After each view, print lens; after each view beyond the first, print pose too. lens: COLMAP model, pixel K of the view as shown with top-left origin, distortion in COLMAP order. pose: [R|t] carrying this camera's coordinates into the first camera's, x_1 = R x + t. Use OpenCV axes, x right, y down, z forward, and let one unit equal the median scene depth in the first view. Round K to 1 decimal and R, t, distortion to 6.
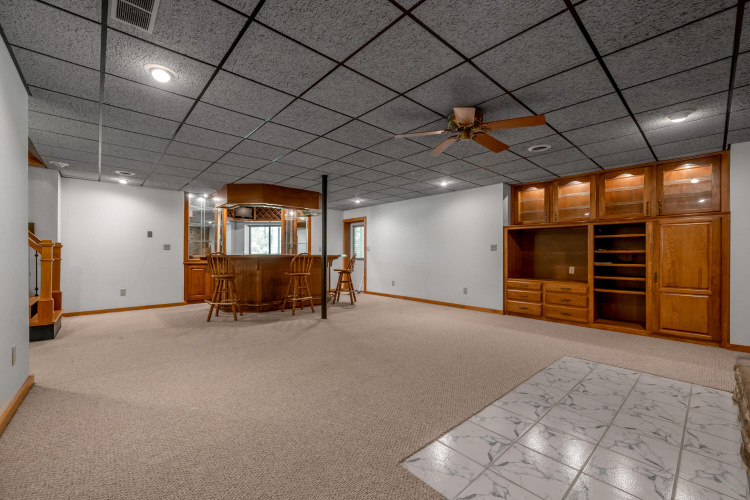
lens RADIAL K [[301.6, 0, 374.5], [0, 301.6, 251.8], [0, 0, 1]] dist [-0.000723, 0.000095]
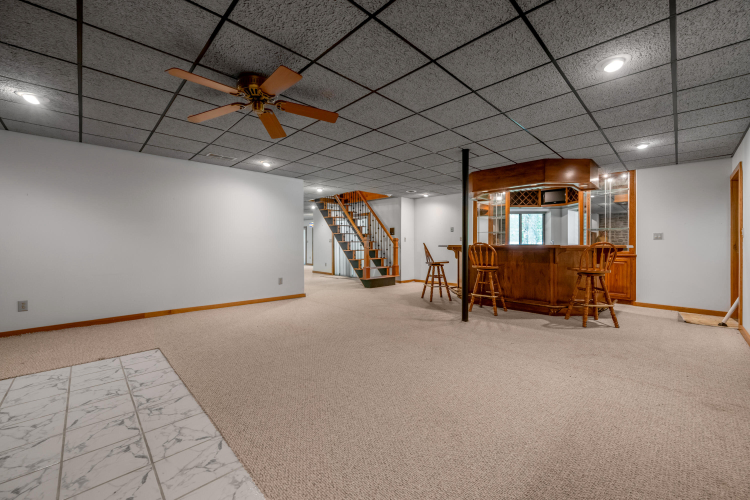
lens RADIAL K [[301.6, 0, 382.0], [0, 301.6, 246.2], [0, 0, 1]] dist [-0.003401, -0.000138]
pose [[0.052216, -0.002083, -0.998634, 1.200542], [0.010396, 0.999945, -0.001543, 0.024045], [0.998582, -0.010301, 0.052234, 1.325213]]
